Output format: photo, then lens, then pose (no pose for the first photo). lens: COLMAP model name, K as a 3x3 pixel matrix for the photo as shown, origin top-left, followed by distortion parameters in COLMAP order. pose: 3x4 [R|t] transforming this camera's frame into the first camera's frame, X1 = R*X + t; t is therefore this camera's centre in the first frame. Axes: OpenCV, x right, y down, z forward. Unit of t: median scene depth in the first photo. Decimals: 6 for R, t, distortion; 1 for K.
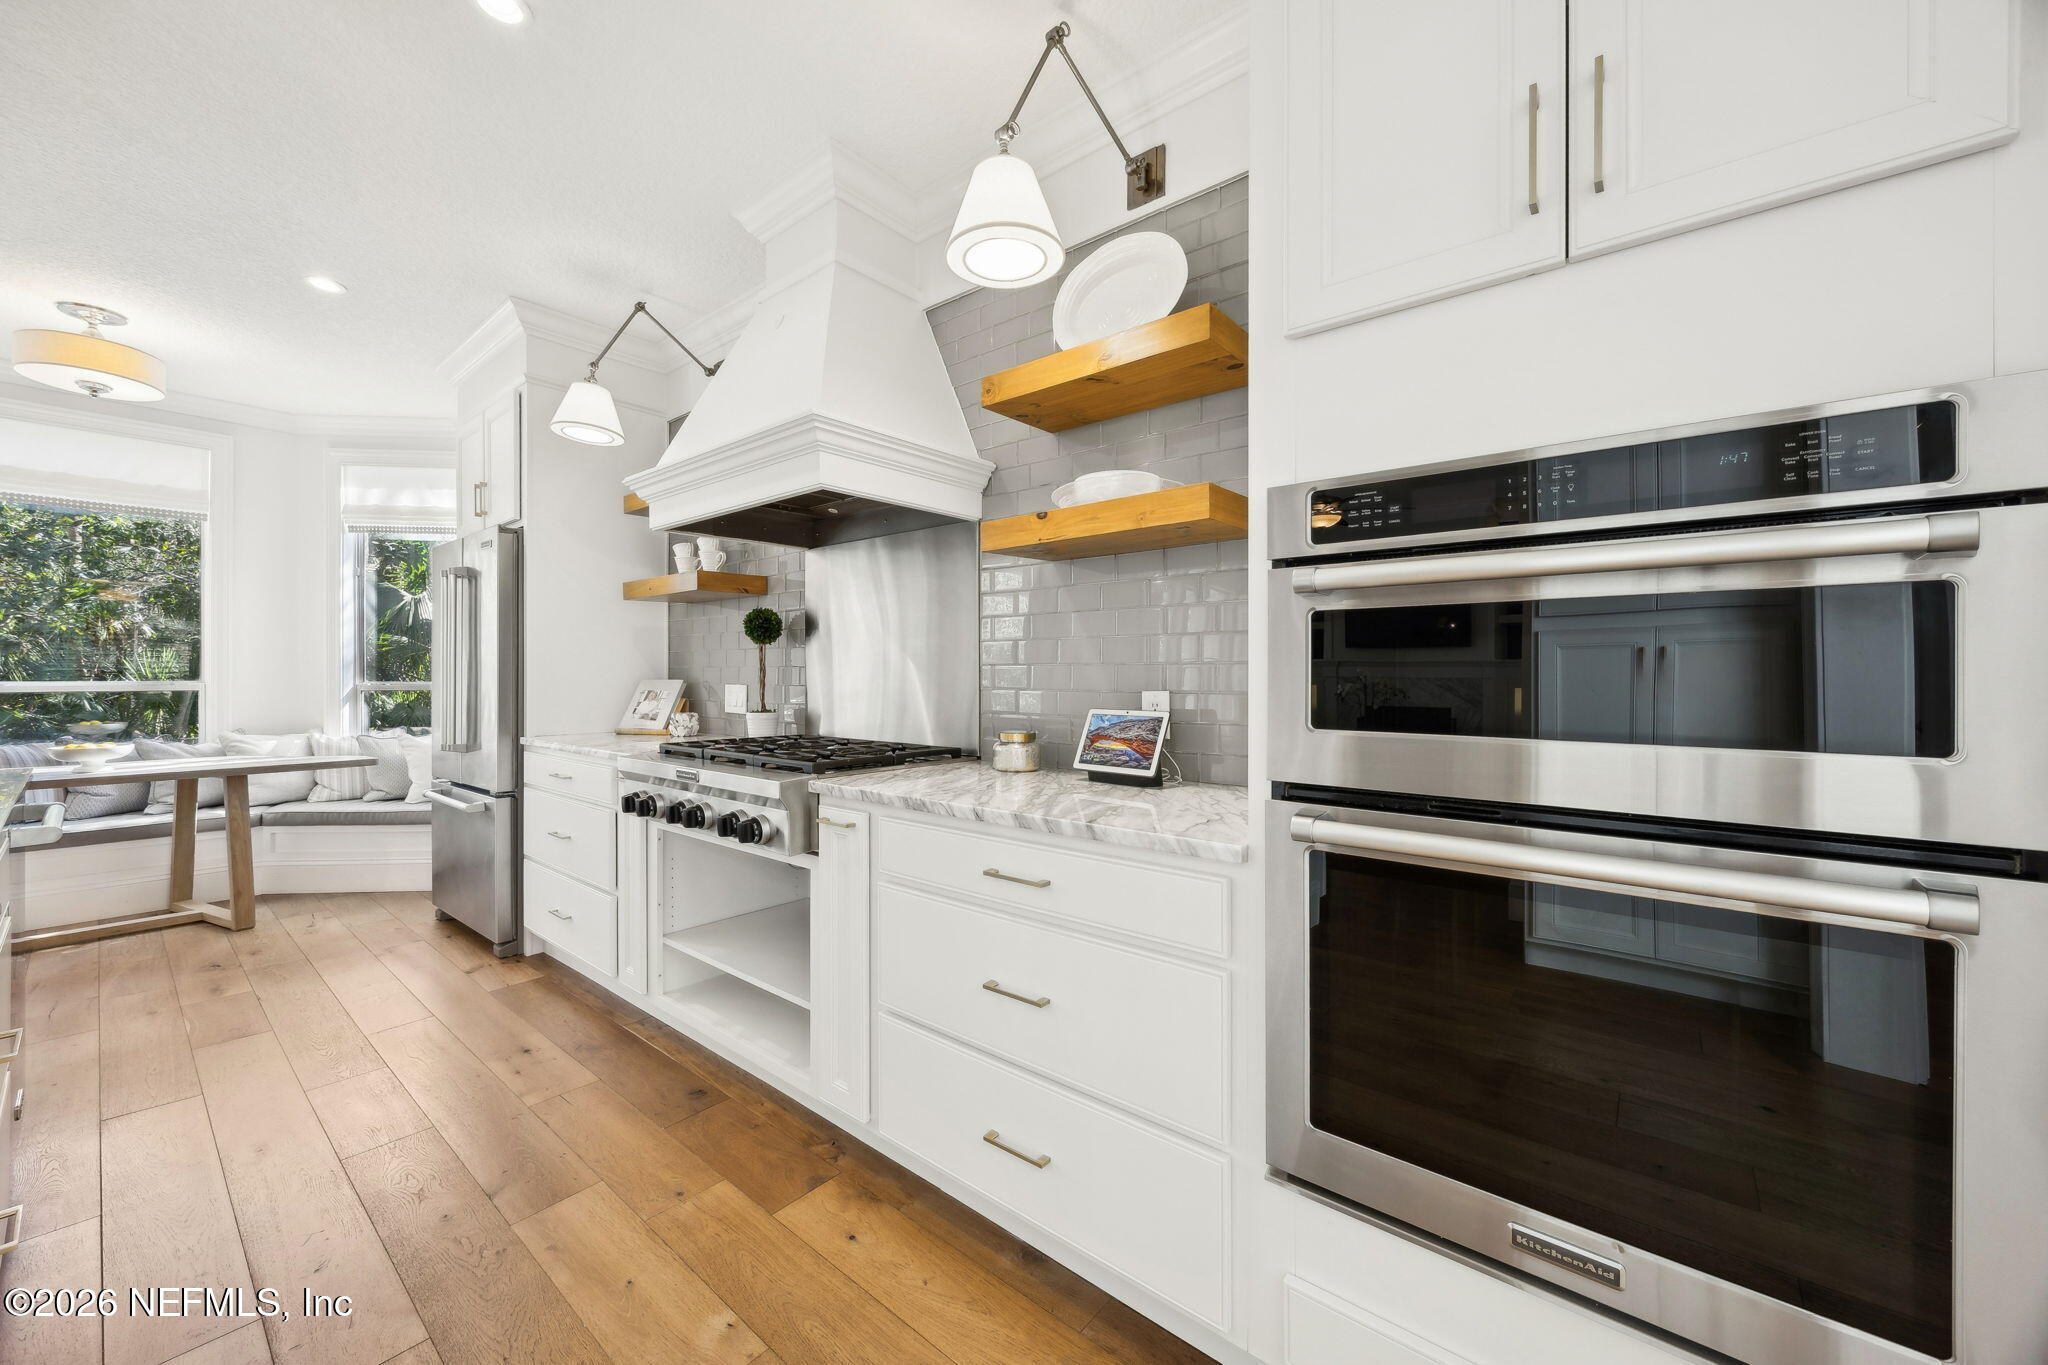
lens RADIAL K [[778.9, 0, 1026.3], [0, 778.9, 670.8], [0, 0, 1]] dist [0.001103, -0.000153]
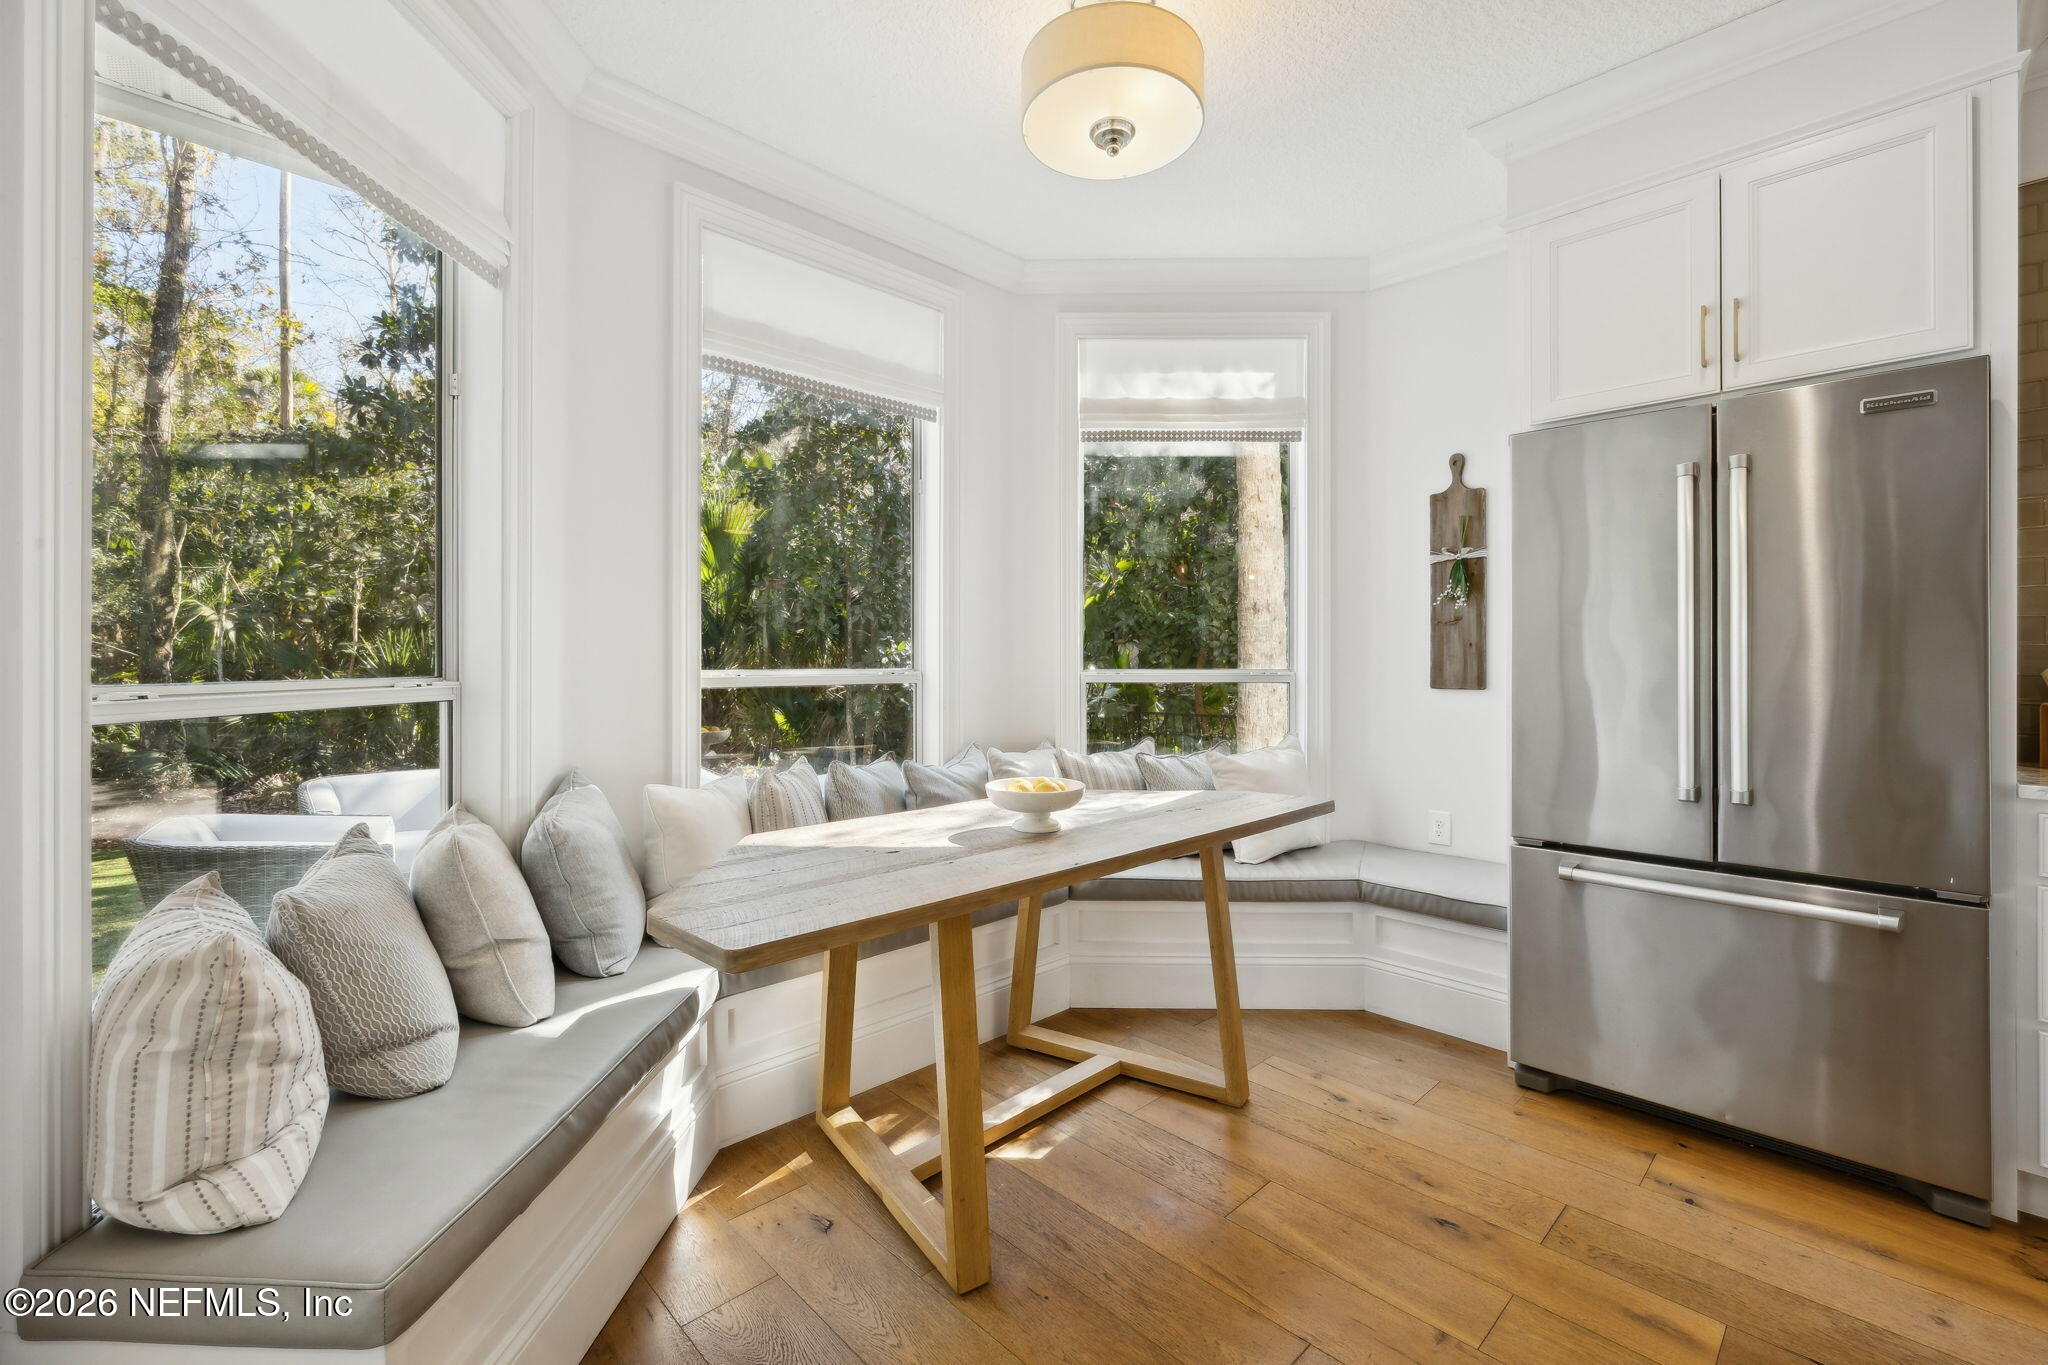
lens RADIAL K [[841.2, 0, 1048.2], [0, 841.2, 655.0], [0, 0, 1]] dist [-0.006612, 0.000828]
pose [[0.997600, 0.000014, -0.069237, -1.672558], [0.000396, 0.999983, 0.005901, -0.001102], [0.069236, -0.005914, 0.997583, 0.566930]]
